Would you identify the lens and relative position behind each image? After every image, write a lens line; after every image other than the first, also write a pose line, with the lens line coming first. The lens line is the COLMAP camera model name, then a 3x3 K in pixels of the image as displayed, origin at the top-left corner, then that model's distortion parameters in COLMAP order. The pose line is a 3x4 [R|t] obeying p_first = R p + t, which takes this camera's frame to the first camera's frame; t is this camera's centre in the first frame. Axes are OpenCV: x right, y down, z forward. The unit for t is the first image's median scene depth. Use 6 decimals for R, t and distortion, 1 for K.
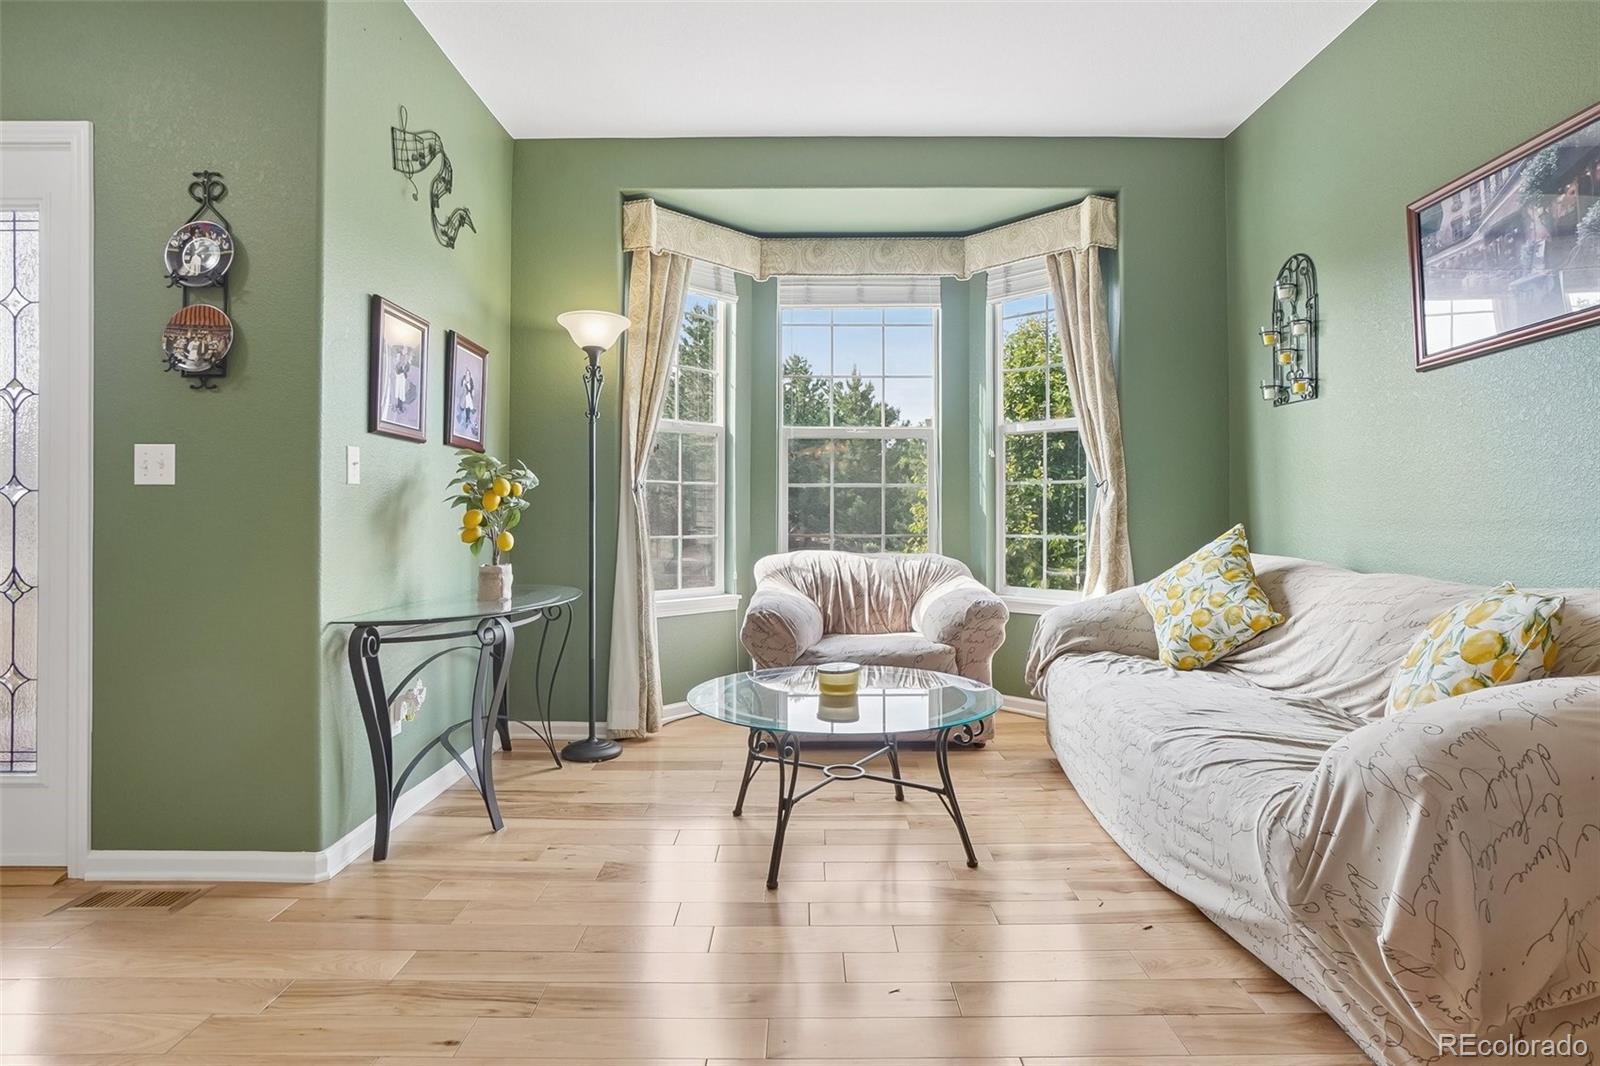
lens RADIAL K [[839.7, 0, 798.2], [0, 839.7, 519.1], [0, 0, 1]] dist [-0.027197, -0.000642]
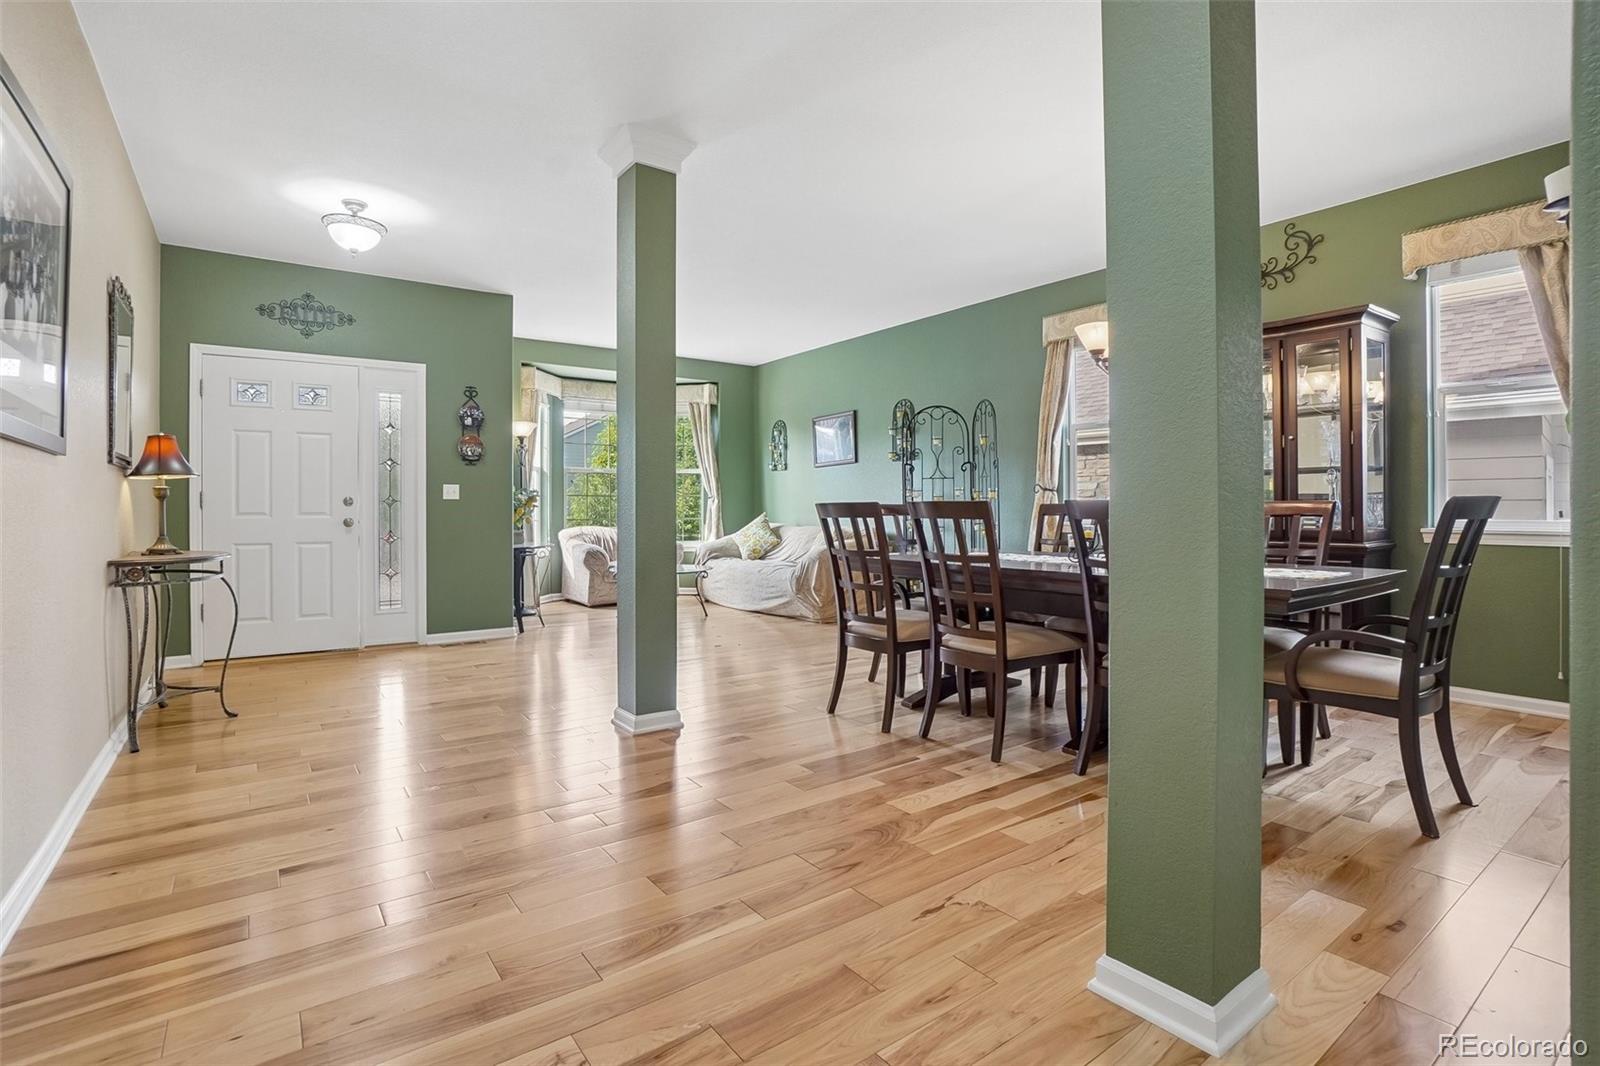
lens RADIAL K [[755.0, 0, 794.2], [0, 755.0, 520.5], [0, 0, 1]] dist [-0.055241, 0.023762]
pose [[0.807945, -0.011296, 0.589150, -0.921566], [0.004666, 0.999908, 0.012772, 0.001884], [-0.589240, -0.007570, 0.807923, -1.172226]]
